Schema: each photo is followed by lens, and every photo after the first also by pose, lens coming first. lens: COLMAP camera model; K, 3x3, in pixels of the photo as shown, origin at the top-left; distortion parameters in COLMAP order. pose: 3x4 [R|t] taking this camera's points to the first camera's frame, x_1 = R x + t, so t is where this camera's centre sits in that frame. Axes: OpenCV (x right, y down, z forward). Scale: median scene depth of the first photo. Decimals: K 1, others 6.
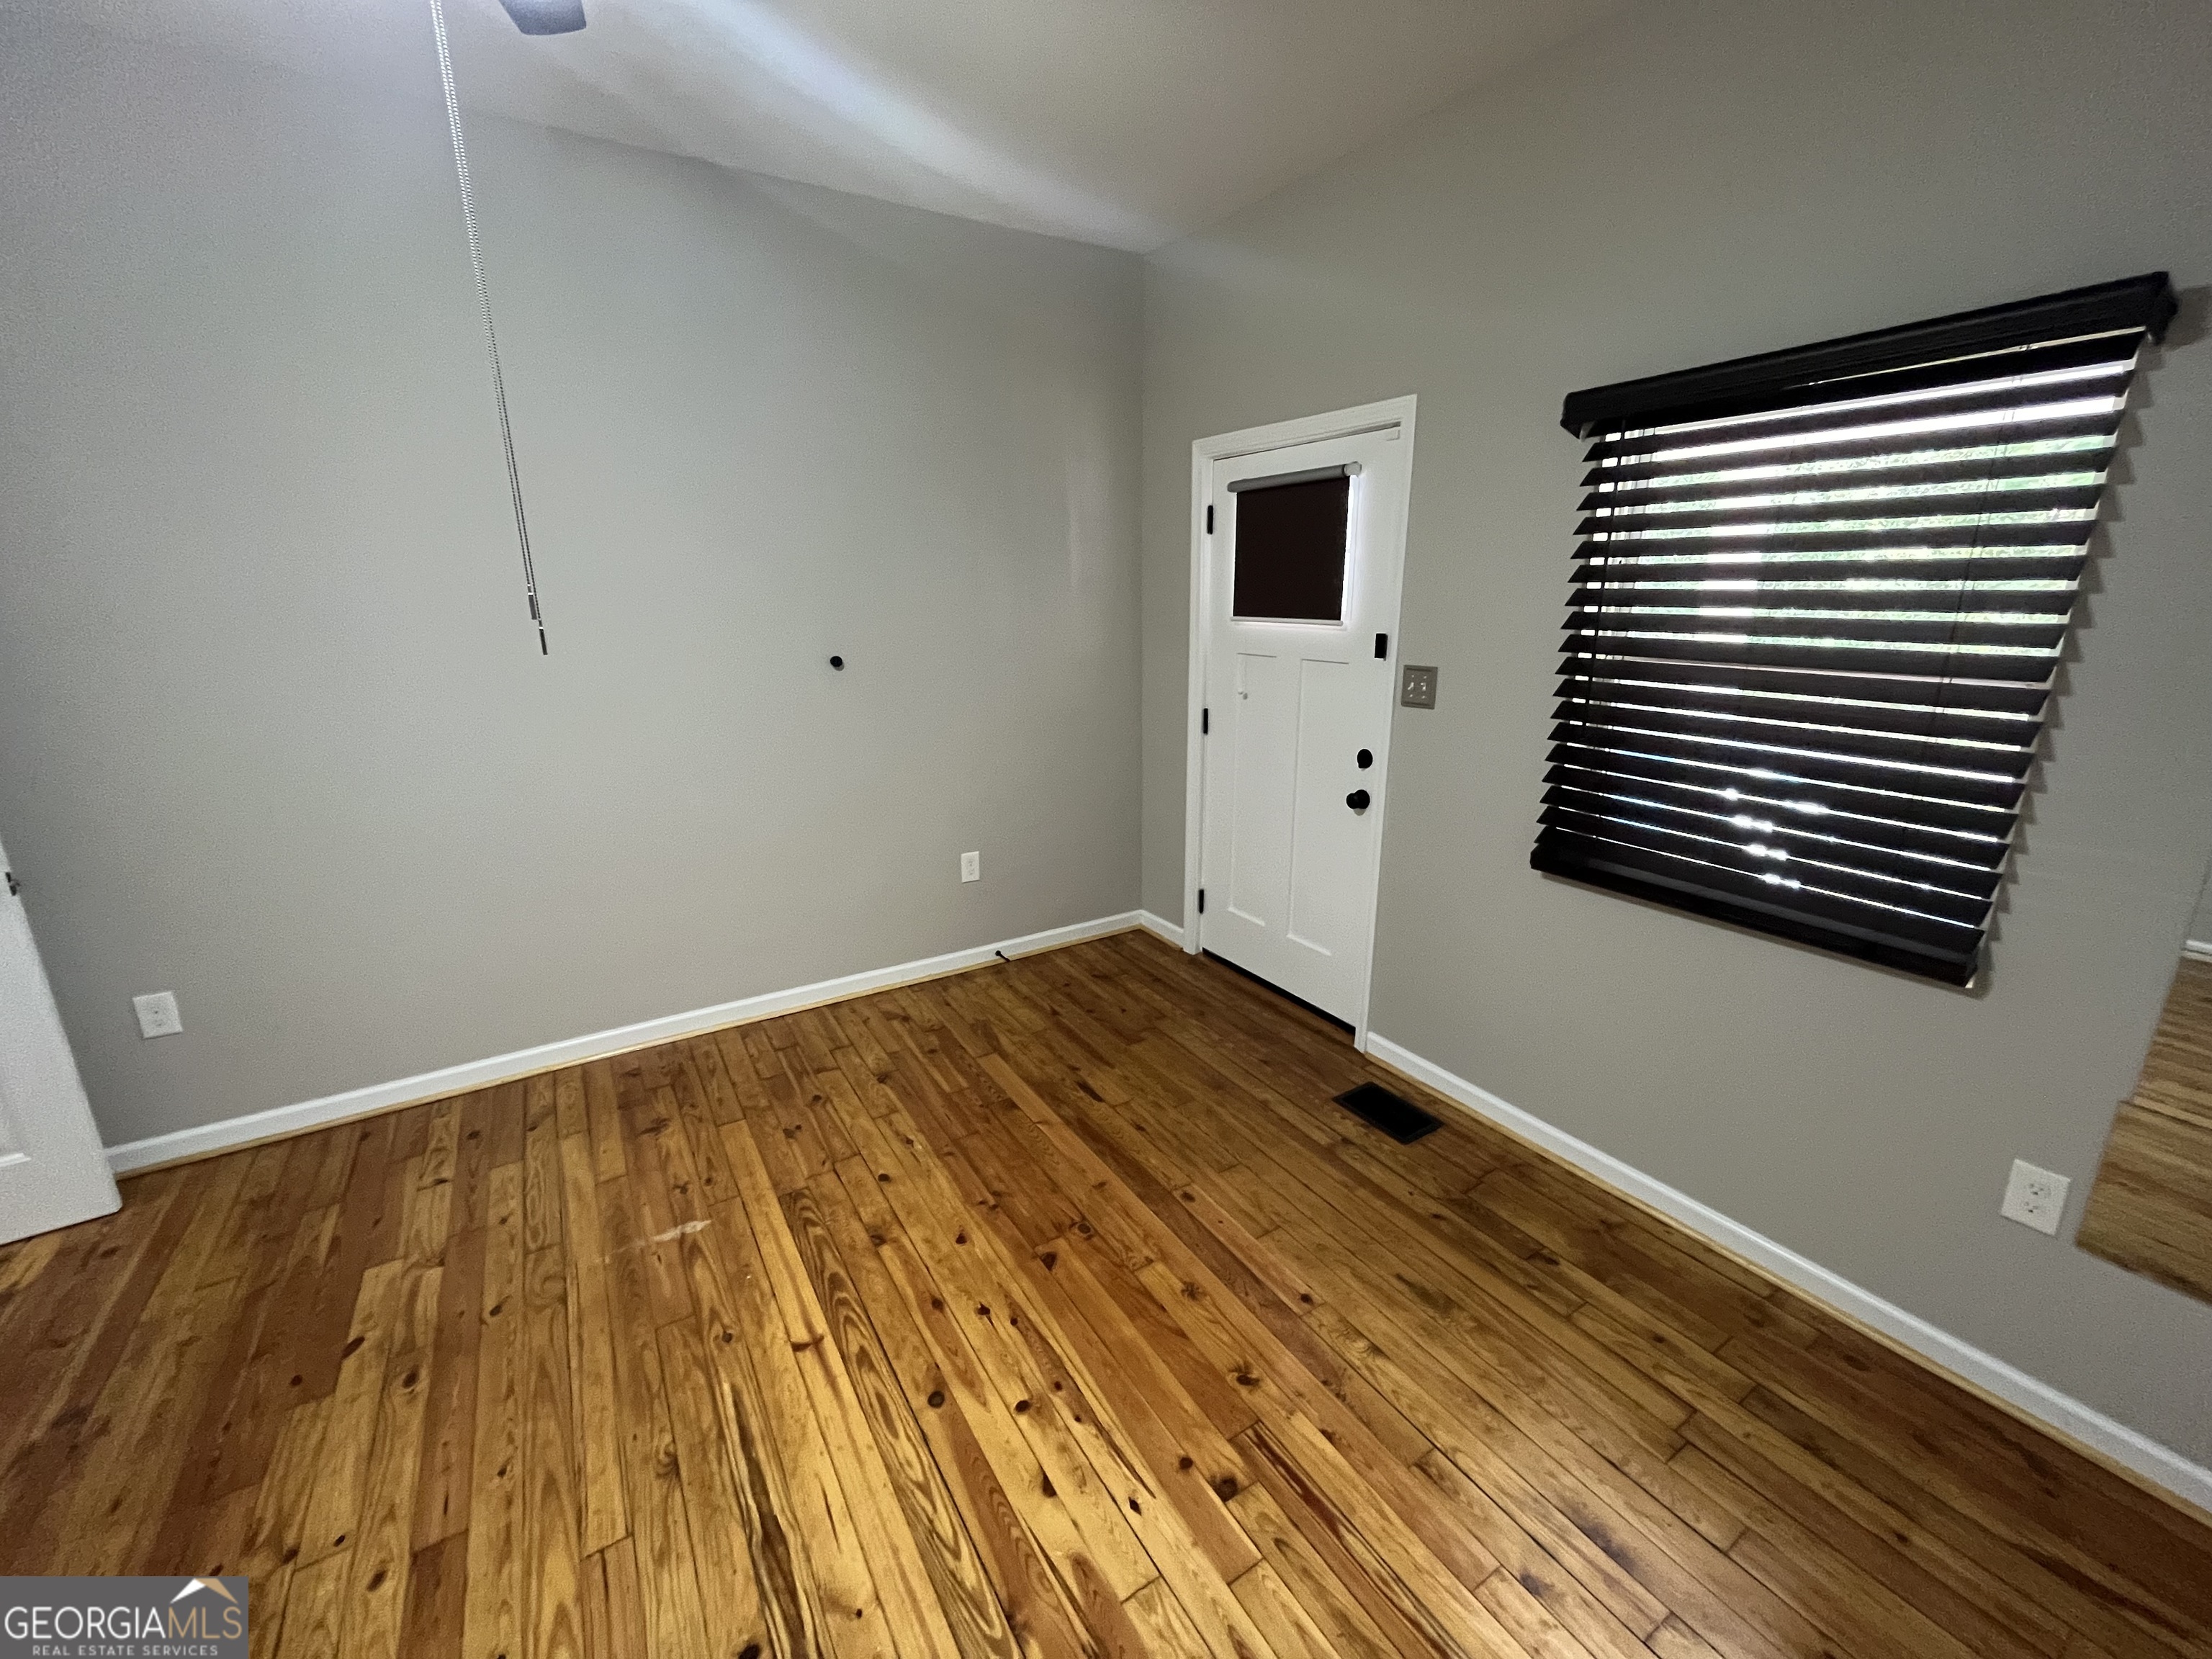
lens RADIAL K [[890.2, 0, 1111.5], [0, 890.2, 831.6], [0, 0, 1]] dist [-0.003988, 0.000070]
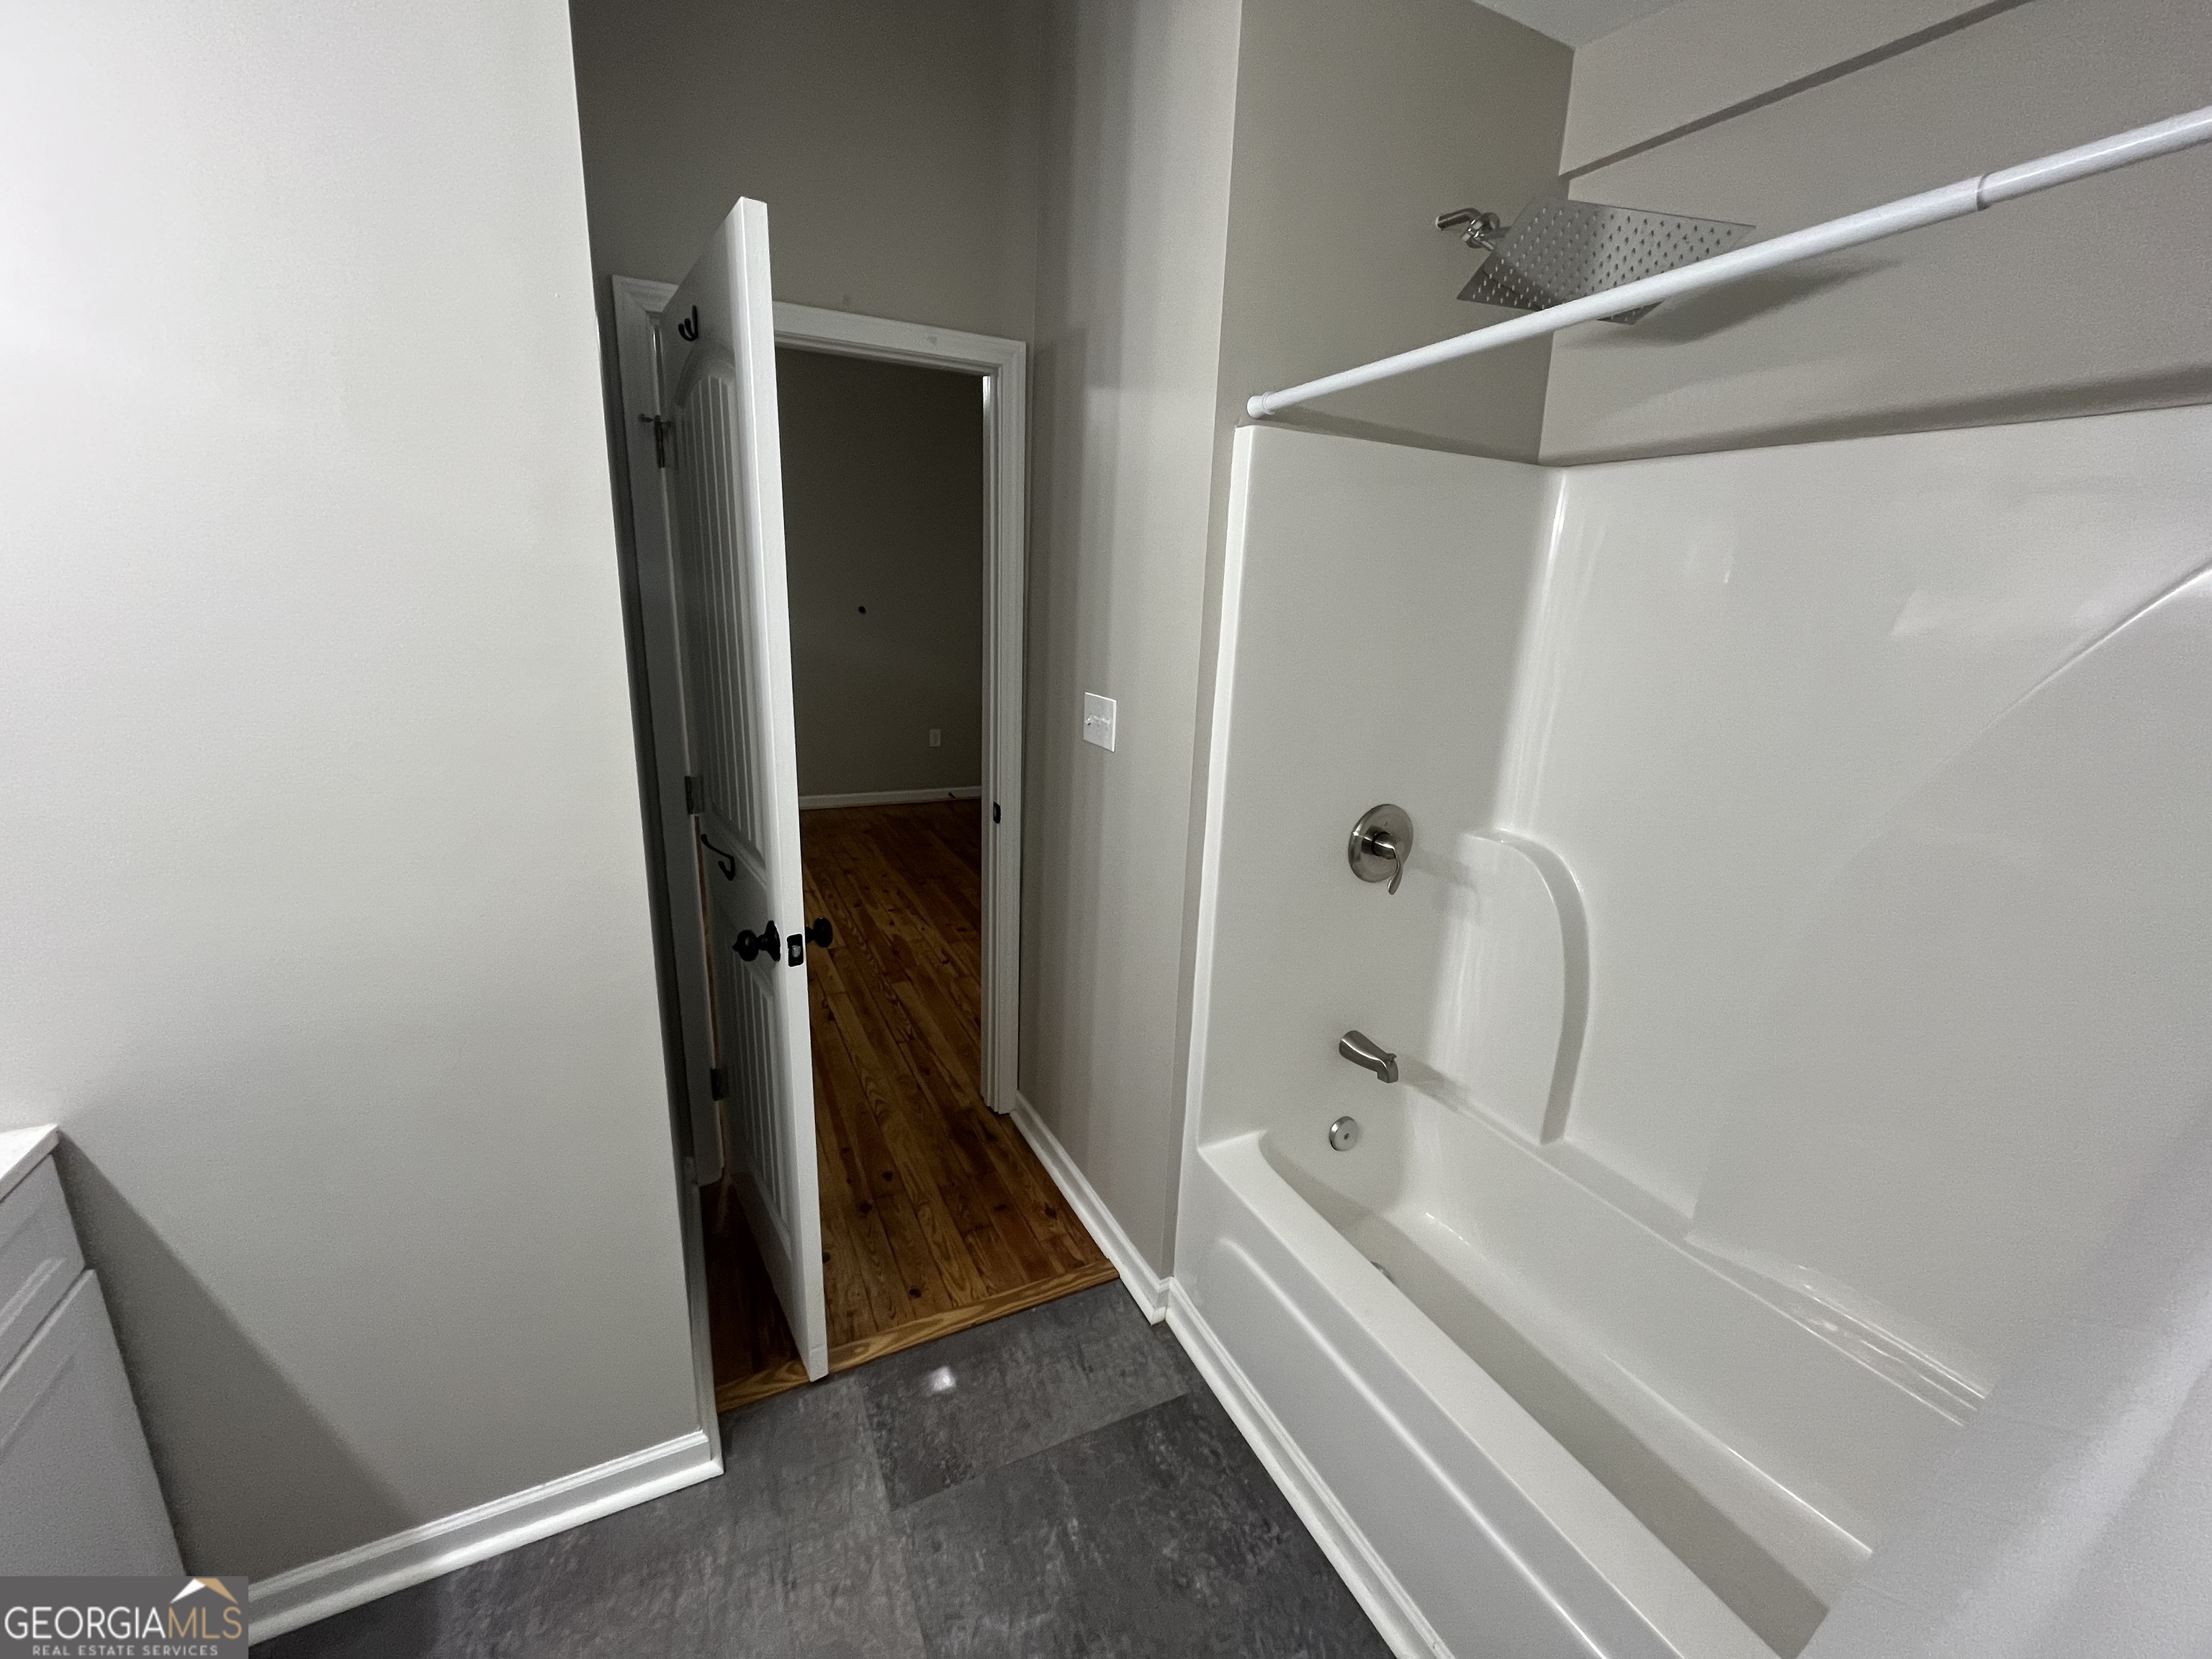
lens RADIAL K [[890.2, 0, 1102.6], [0, 890.2, 815.1], [0, 0, 1]] dist [-0.003988, 0.000070]
pose [[0.993008, 0.072373, -0.093256, 0.463282], [-0.074273, 0.997092, -0.017063, 0.271249], [0.091750, 0.023870, 0.995496, -0.925274]]
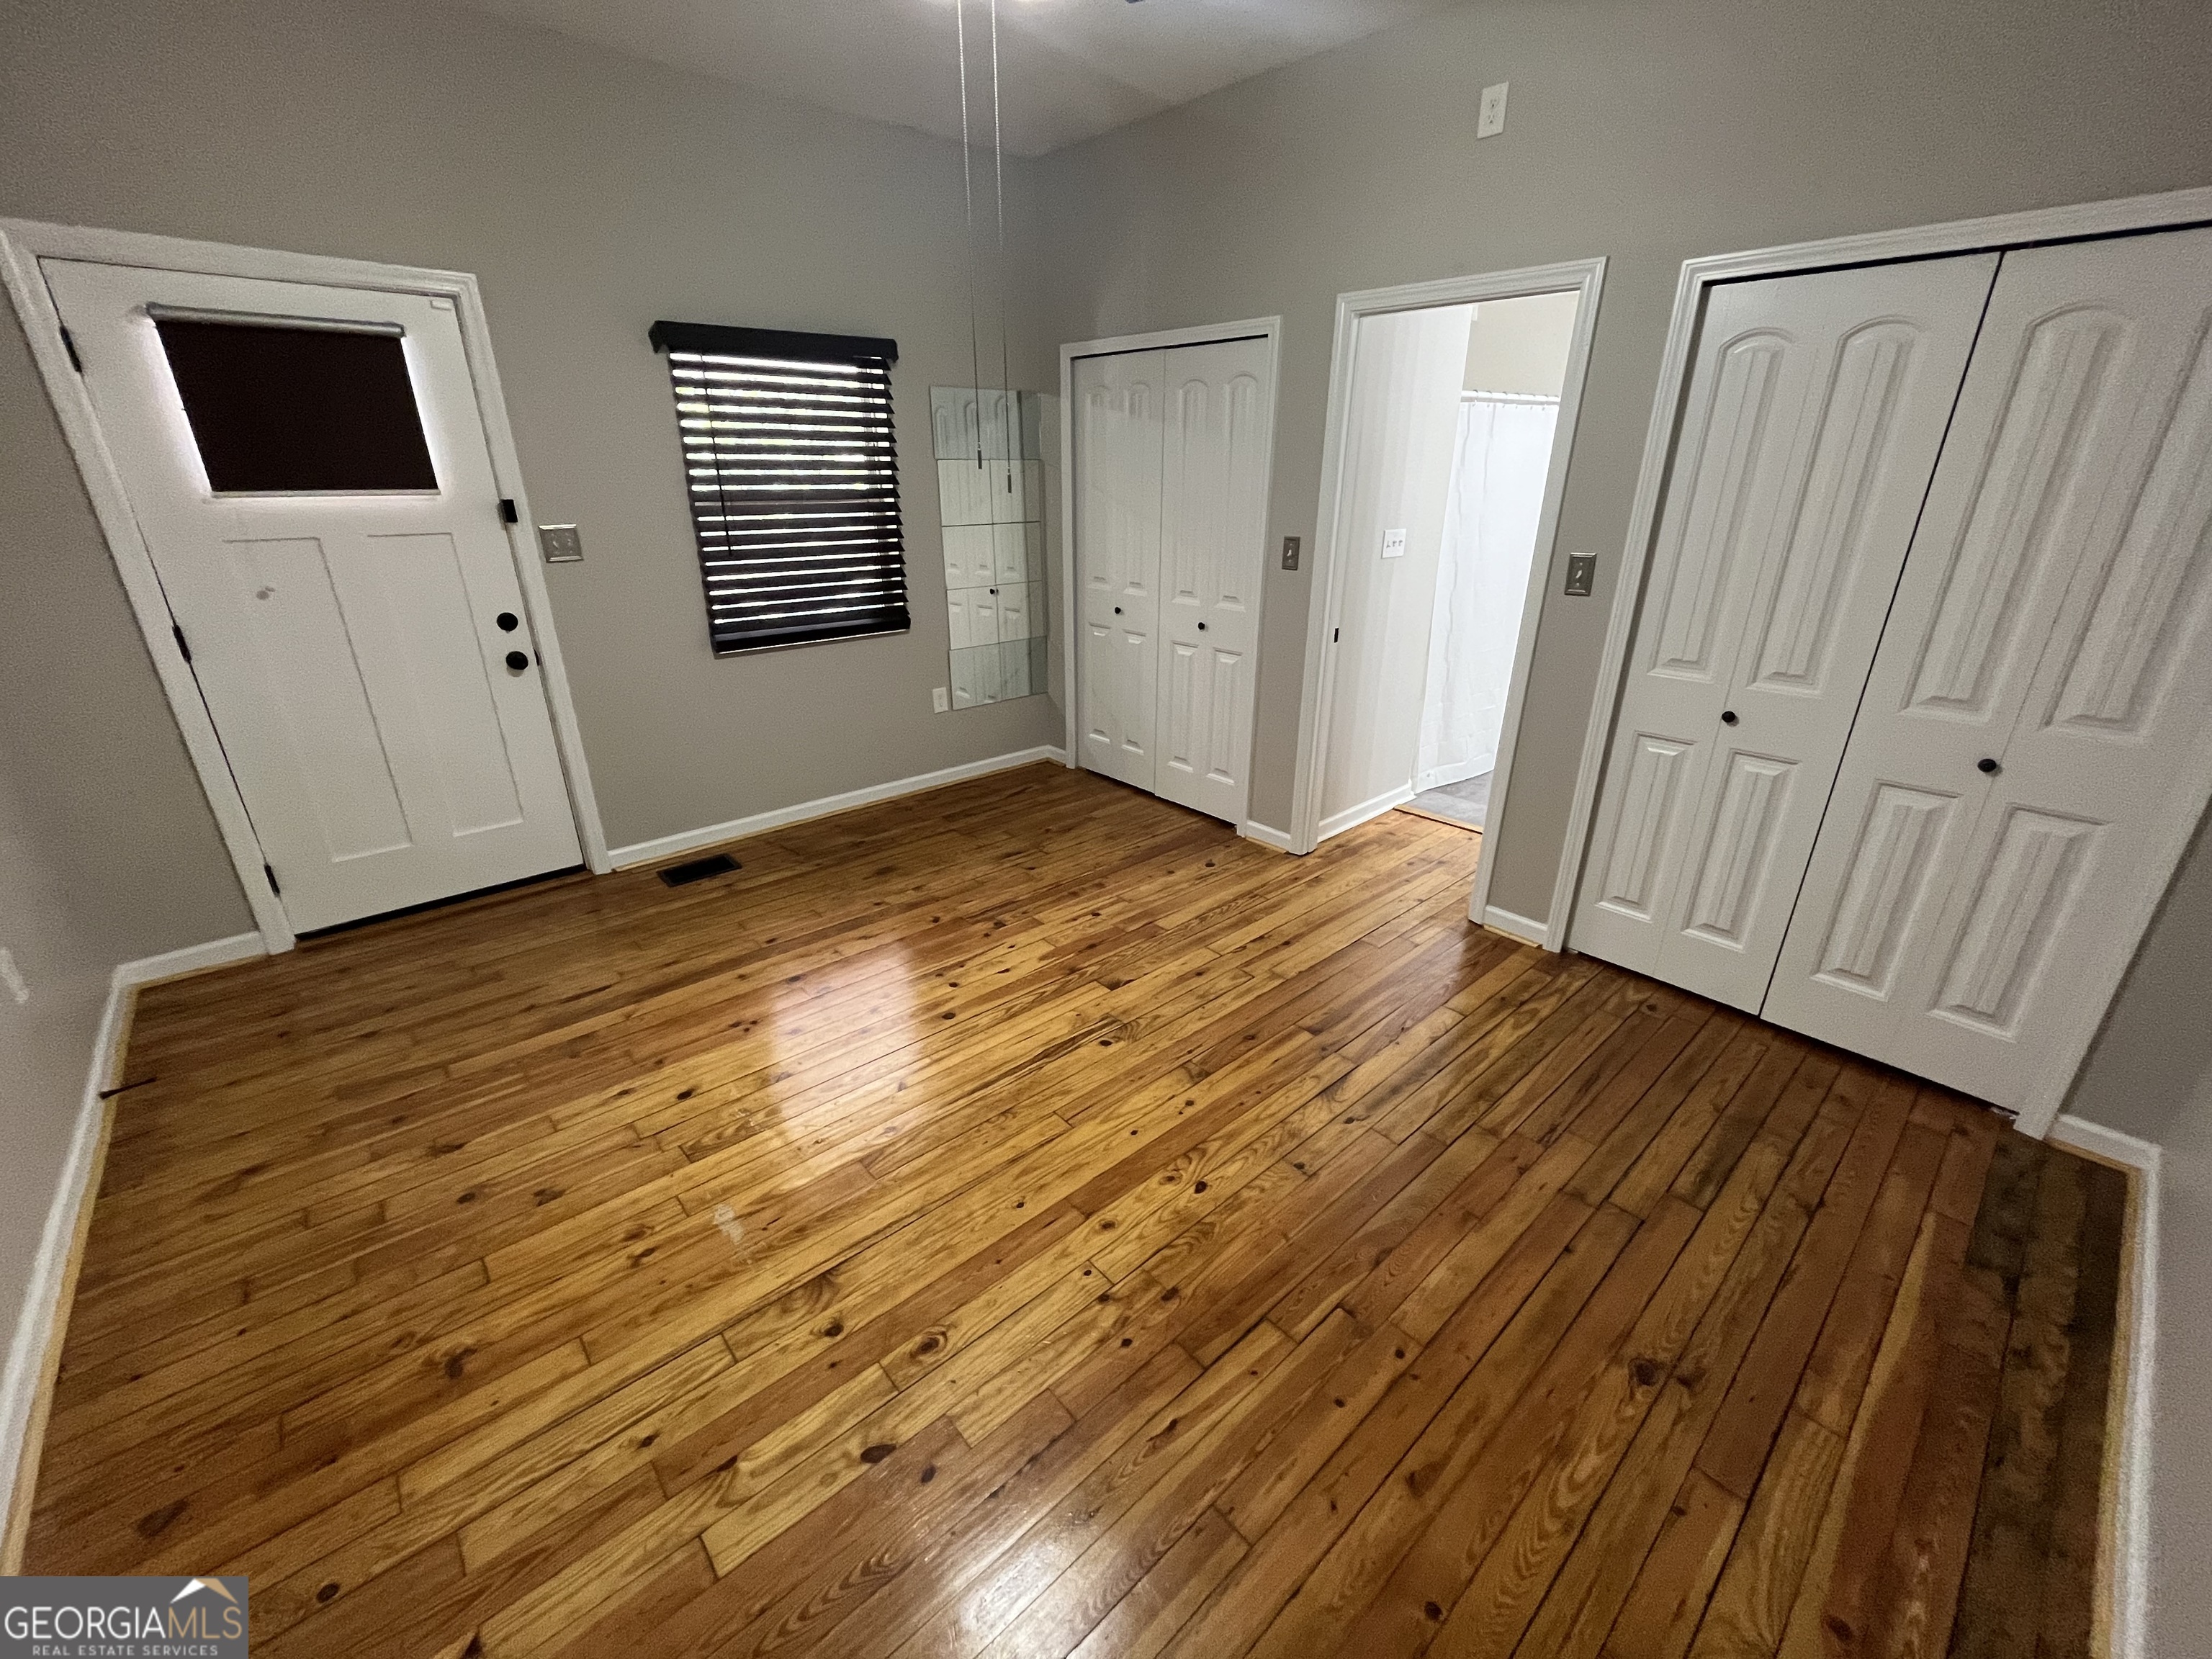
lens RADIAL K [[890.2, 0, 1100.3], [0, 890.2, 831.8], [0, 0, 1]] dist [-0.003988, 0.000070]
pose [[-0.163248, -0.369788, 0.914662, -1.047916], [0.258694, 0.878616, 0.401386, -0.120359], [-0.952065, 0.302143, -0.047771, 0.513923]]
